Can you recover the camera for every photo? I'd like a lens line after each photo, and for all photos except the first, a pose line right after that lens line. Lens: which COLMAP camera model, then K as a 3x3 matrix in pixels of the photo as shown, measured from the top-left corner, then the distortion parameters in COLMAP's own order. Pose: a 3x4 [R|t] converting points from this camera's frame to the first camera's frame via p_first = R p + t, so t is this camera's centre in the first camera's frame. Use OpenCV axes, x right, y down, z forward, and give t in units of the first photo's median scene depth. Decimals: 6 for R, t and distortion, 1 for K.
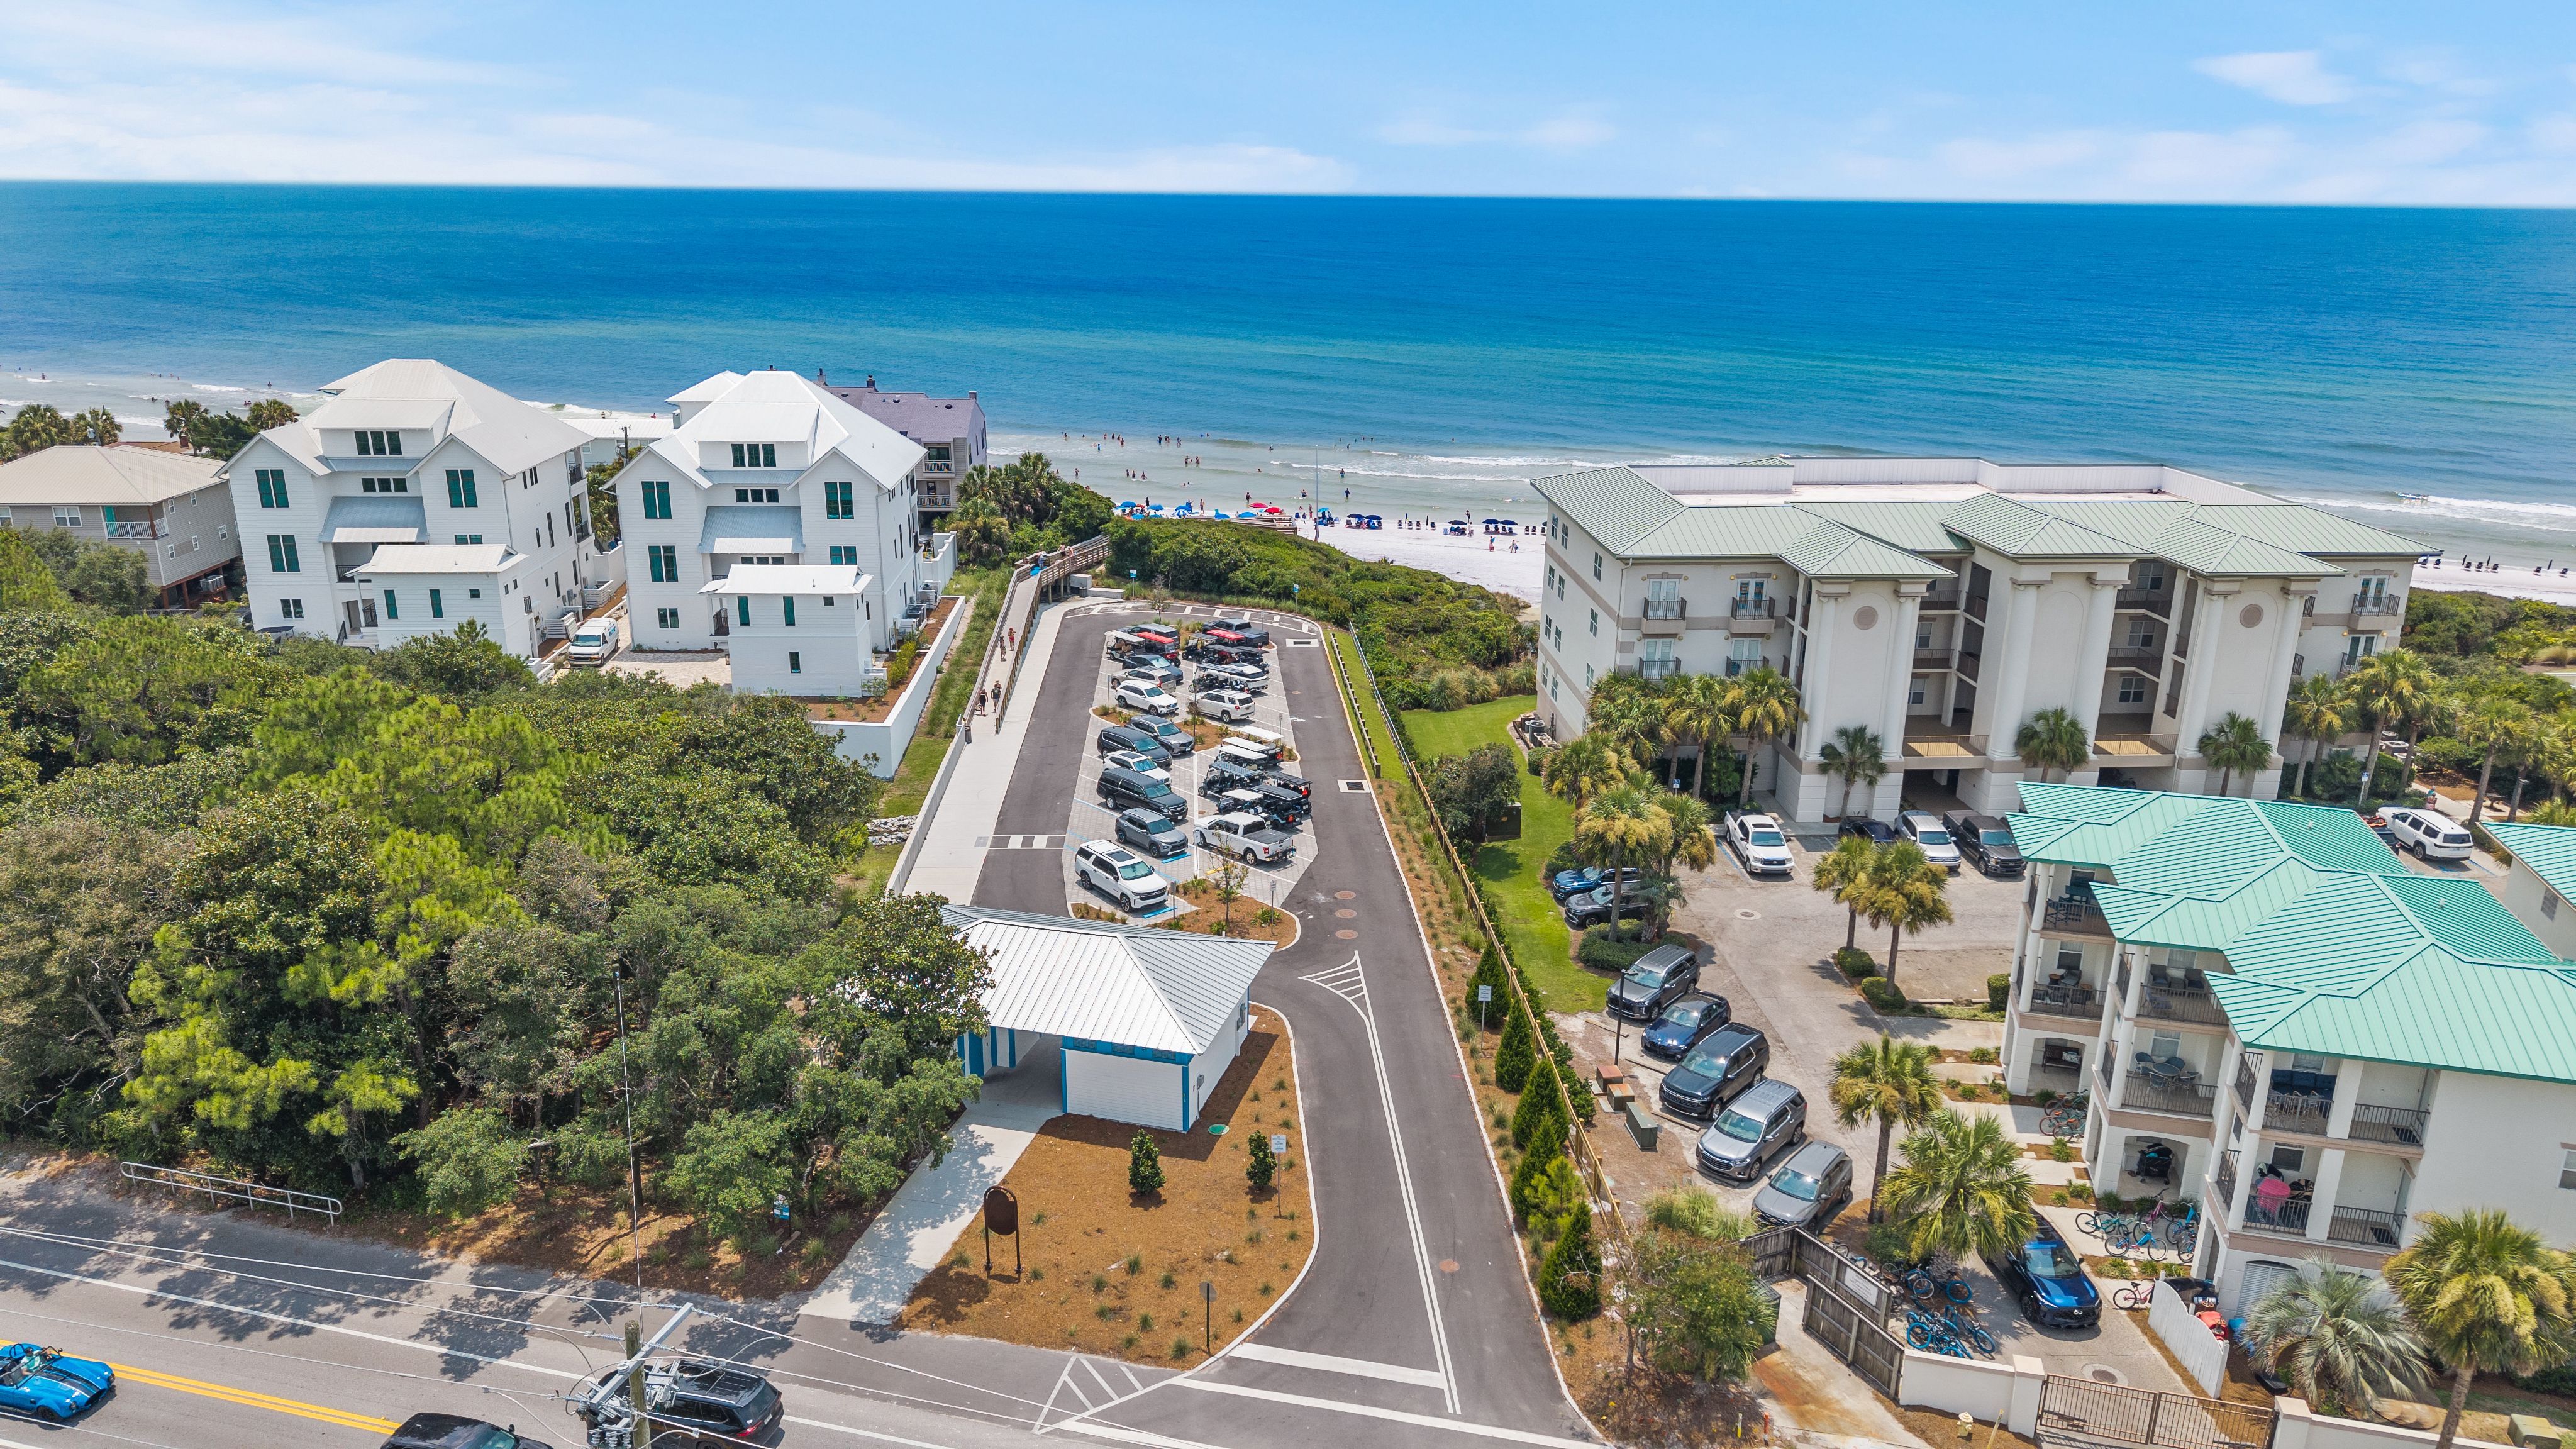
lens RADIAL K [[1726.2, 0, 1288.0], [0, 1726.2, 724.5], [0, 0, 1]] dist [0.023440, -0.019041]
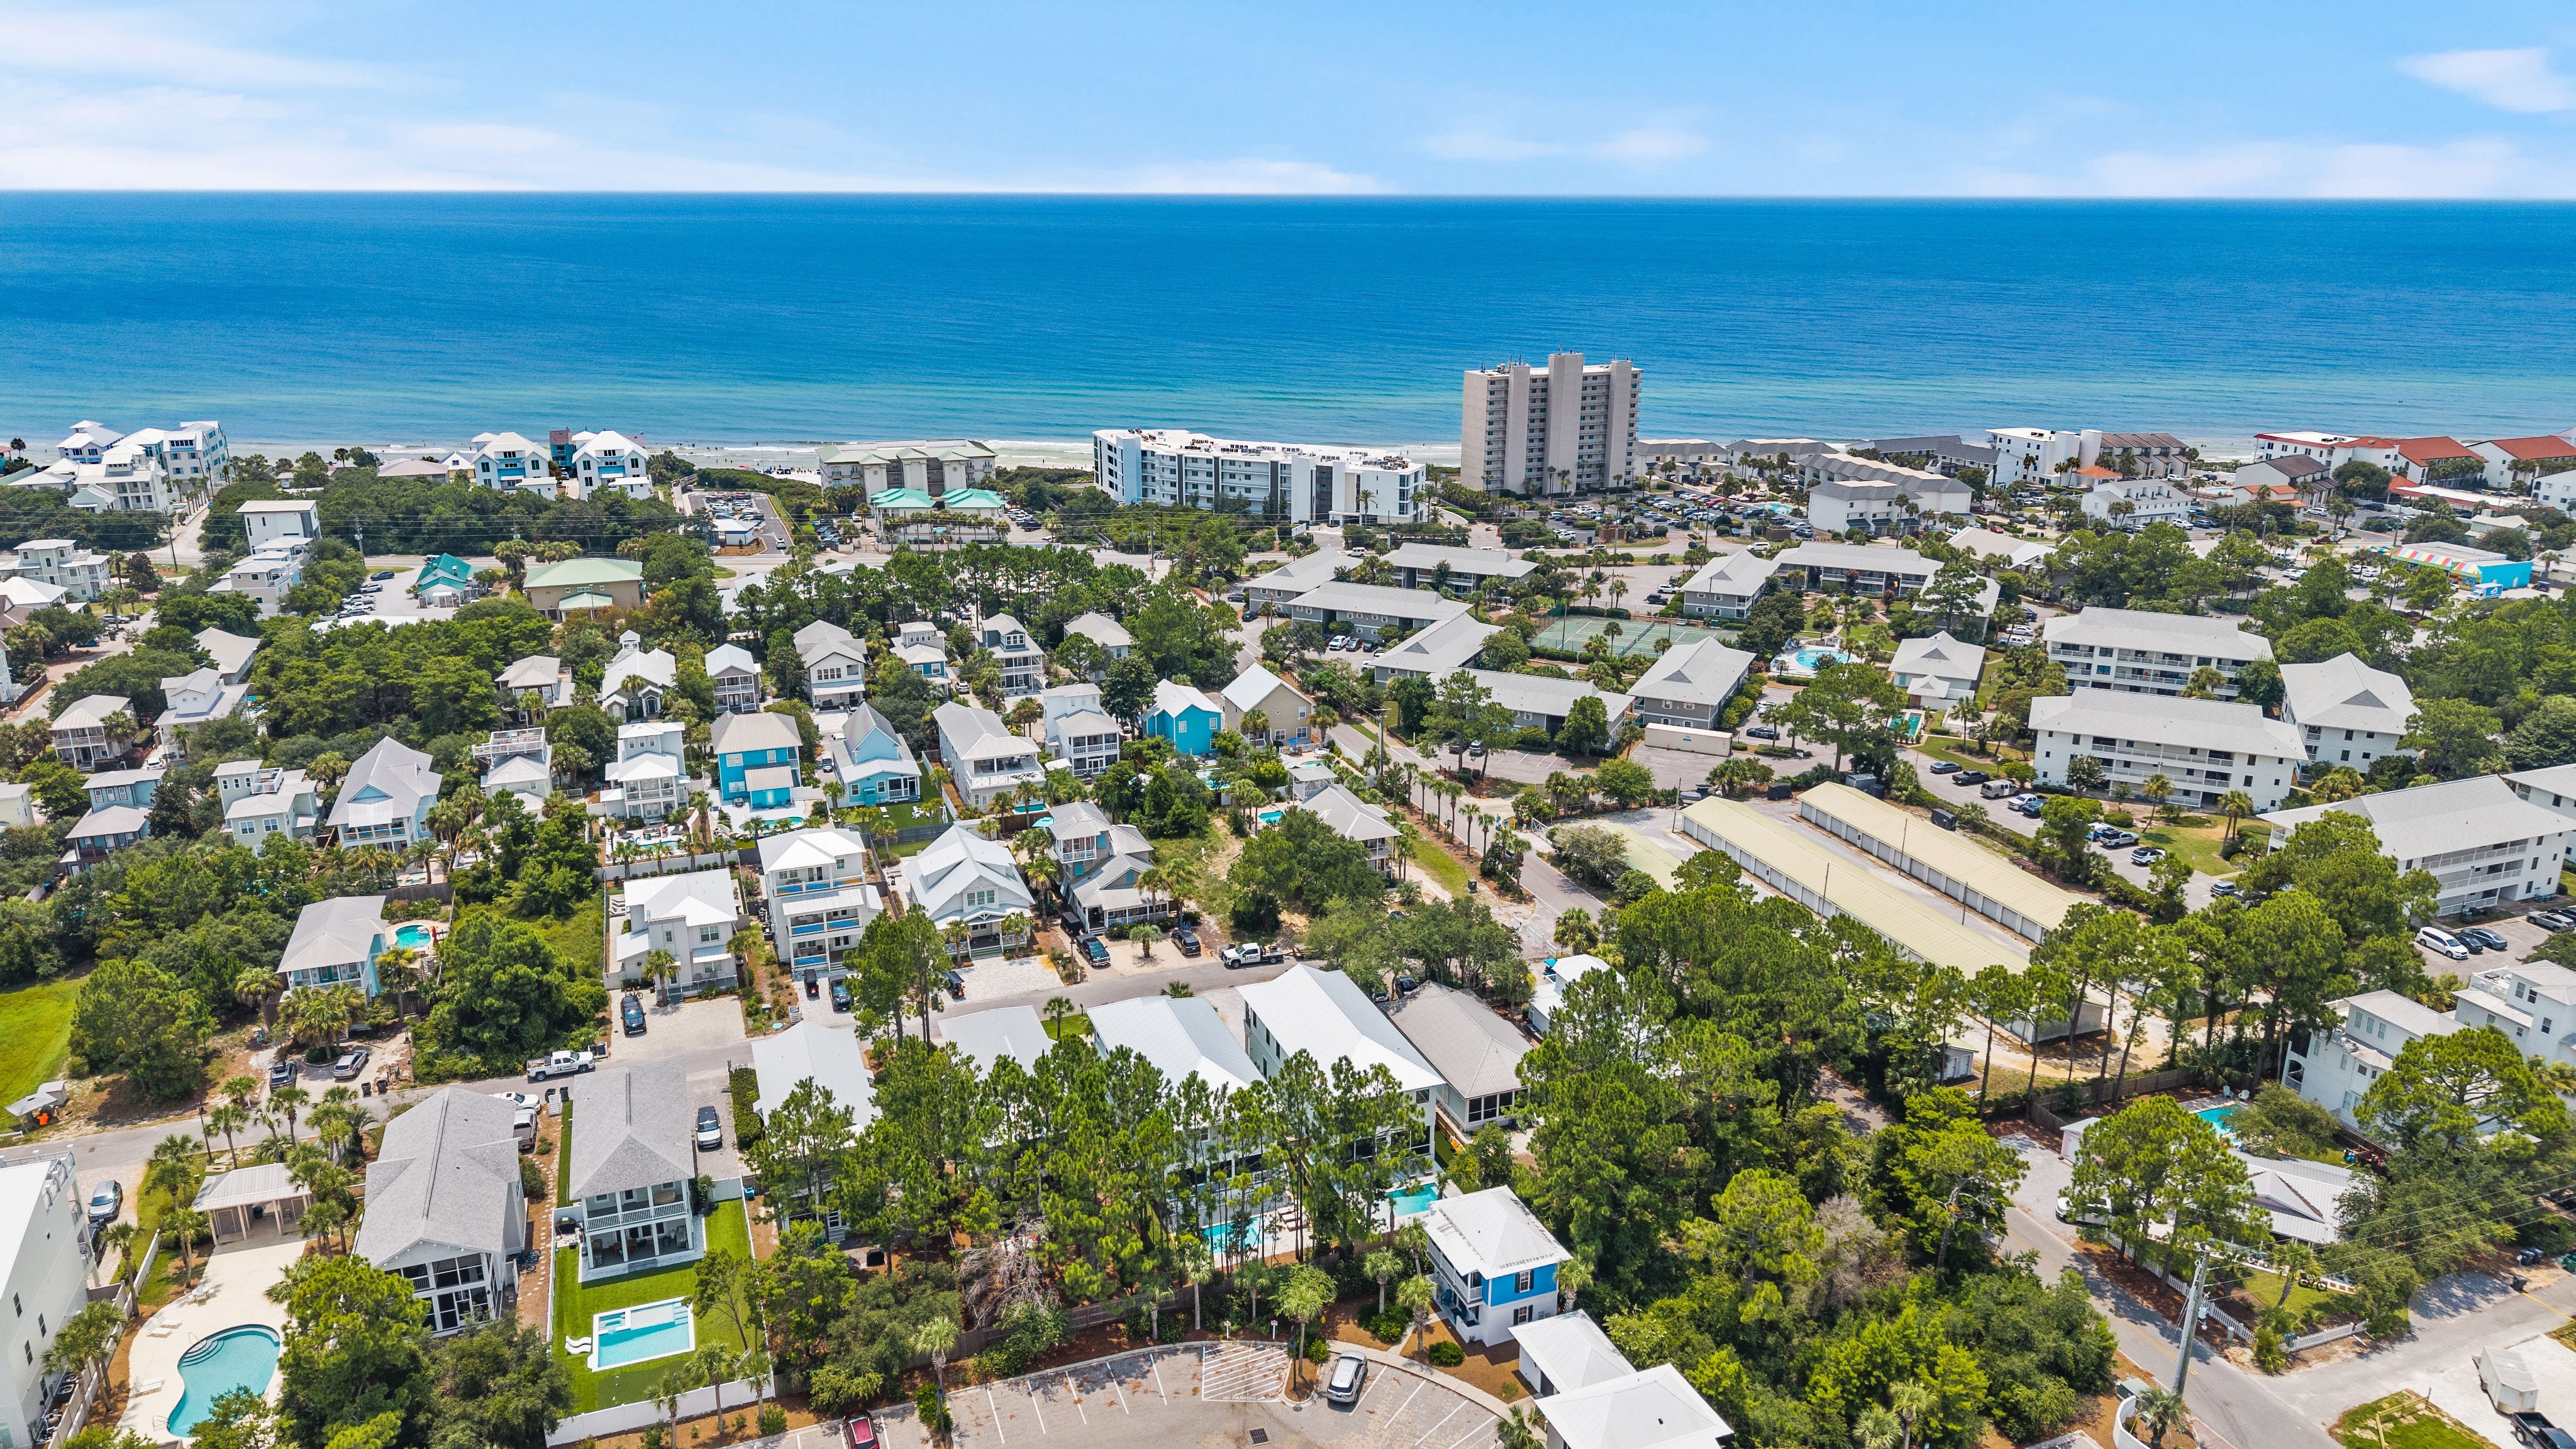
lens RADIAL K [[1726.2, 0, 1288.0], [0, 1726.2, 724.5], [0, 0, 1]] dist [0.023440, -0.019041]
pose [[0.950110, -0.100756, 0.295194, -0.067589], [0.097991, 0.994893, 0.024182, 0.489320], [-0.296123, 0.005951, 0.955131, -3.078258]]
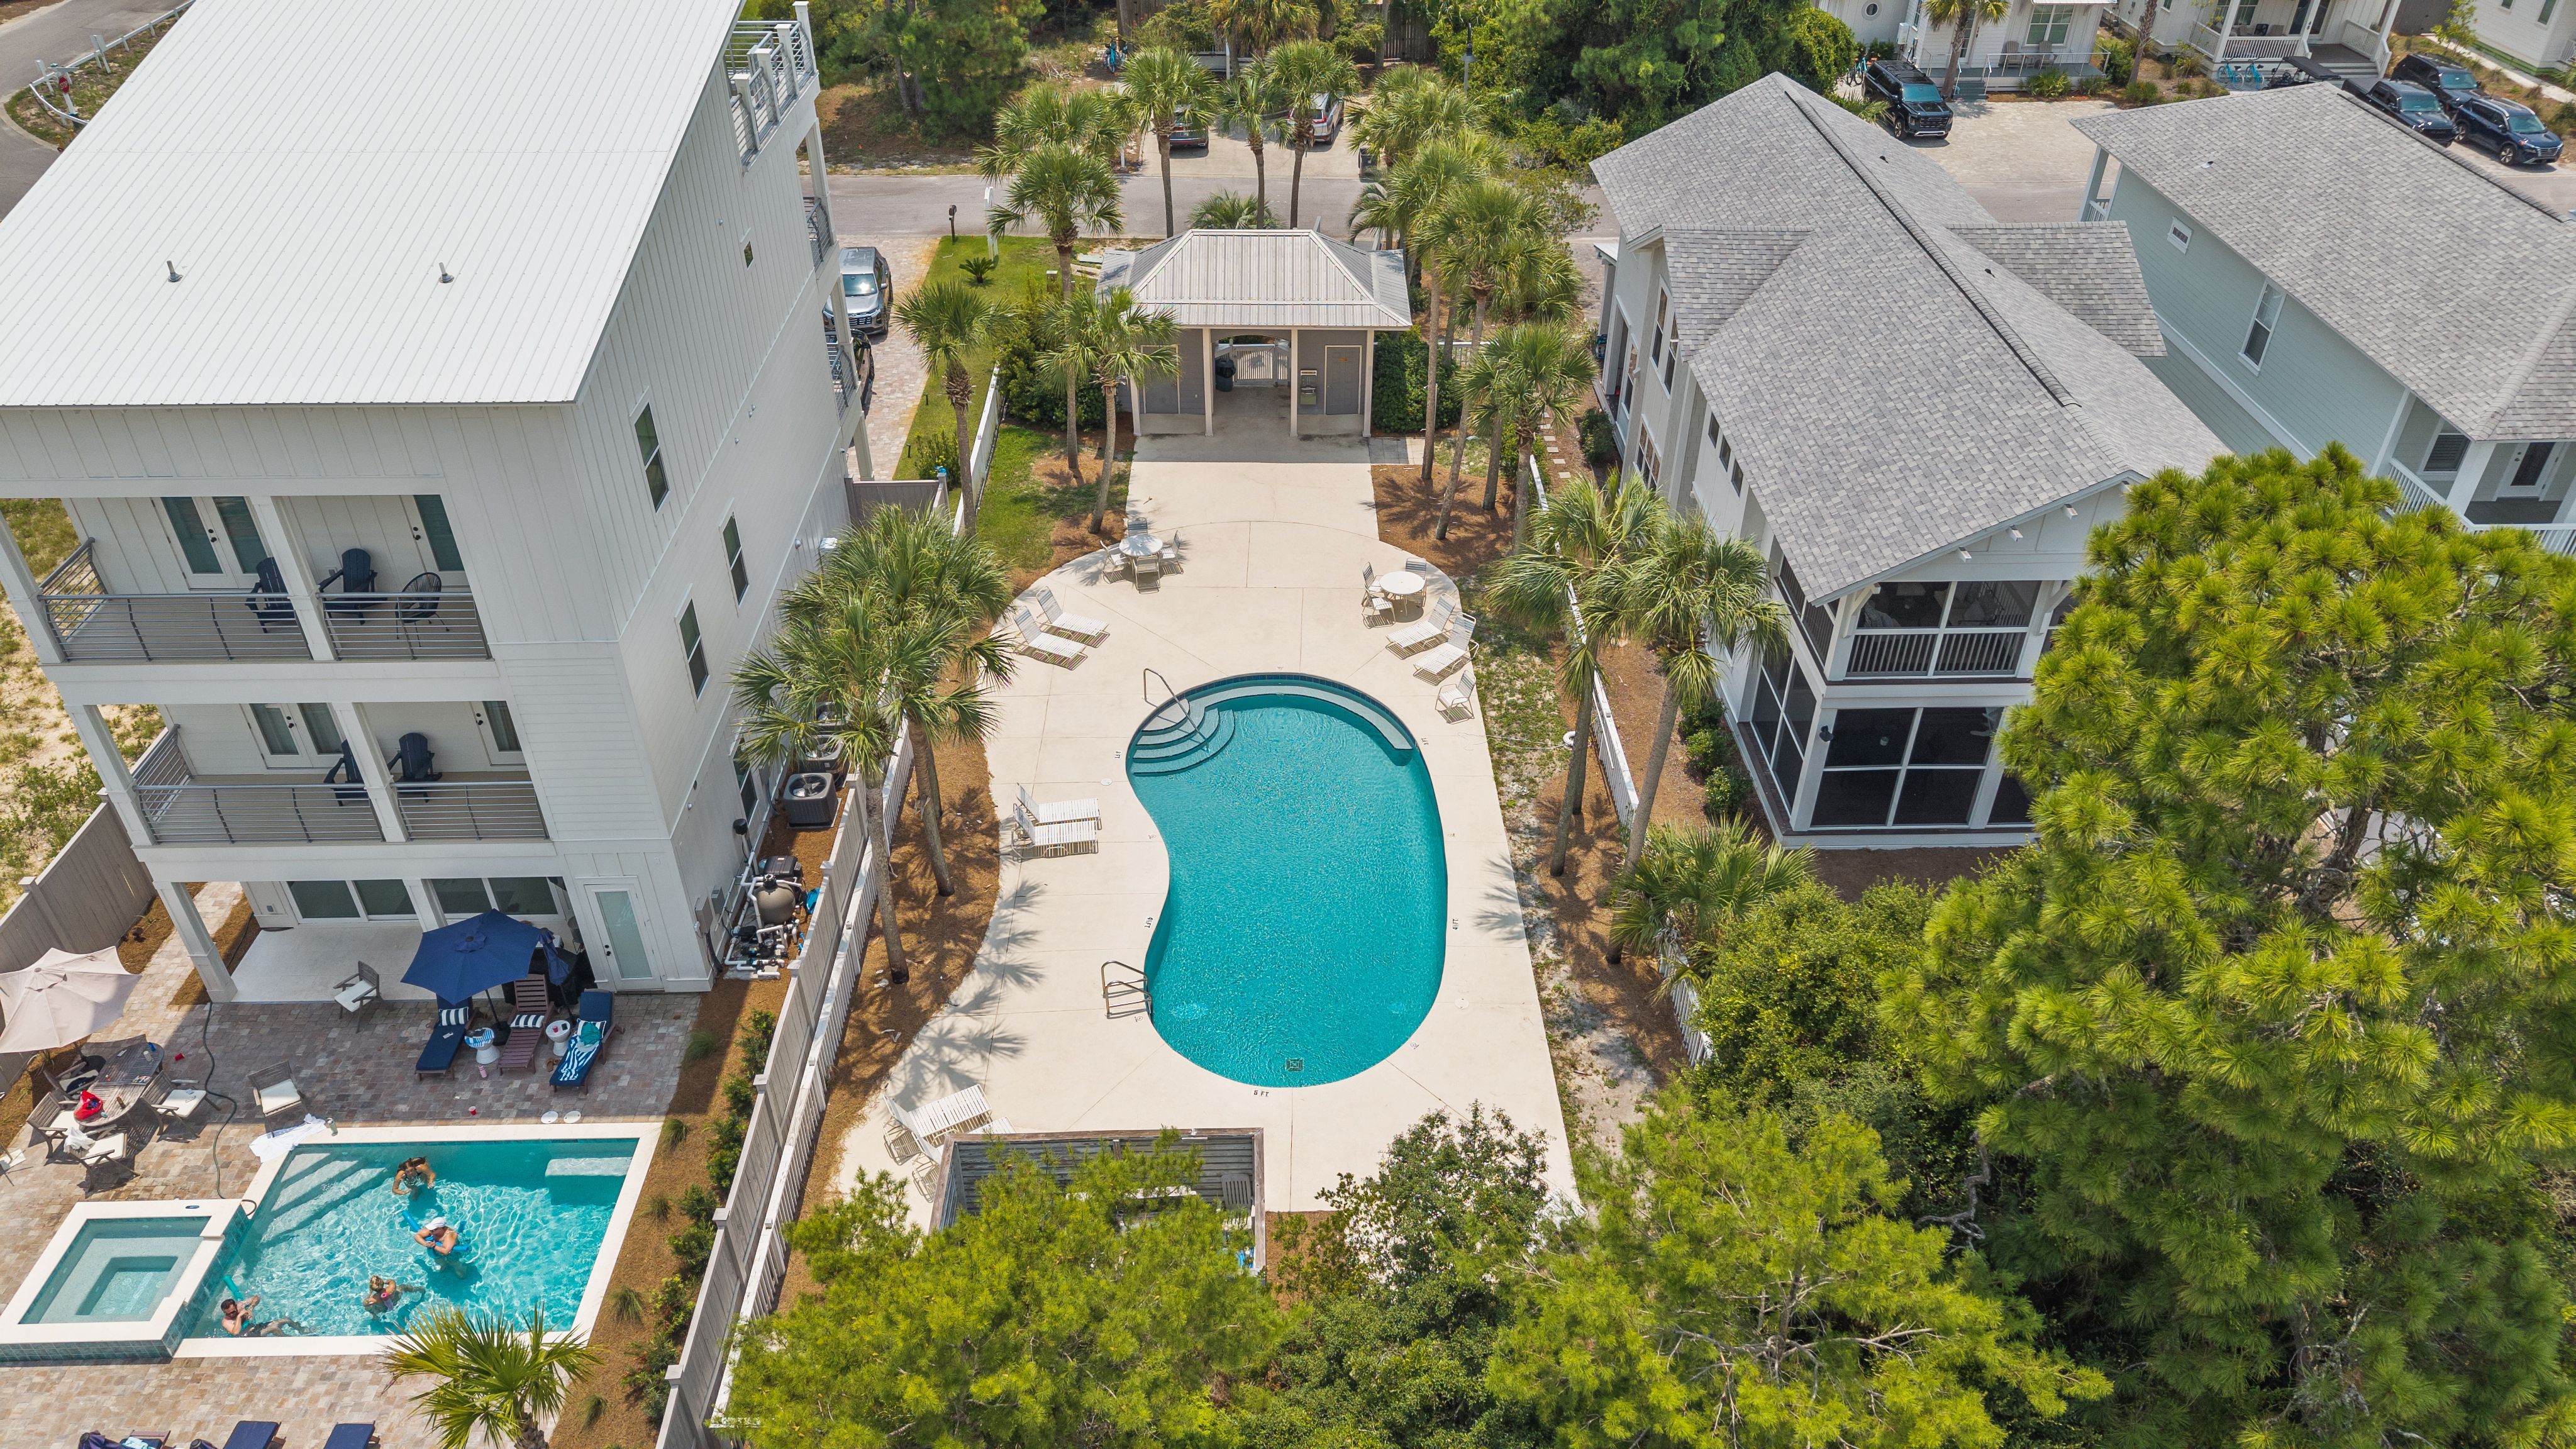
lens RADIAL K [[1726.2, 0, 1288.0], [0, 1726.2, 724.5], [0, 0, 1]] dist [0.023440, -0.019041]
pose [[0.999870, 0.004105, -0.015610, -0.390967], [0.001130, 0.946952, 0.321372, 0.720398], [0.016101, -0.321347, 0.946824, -2.190026]]
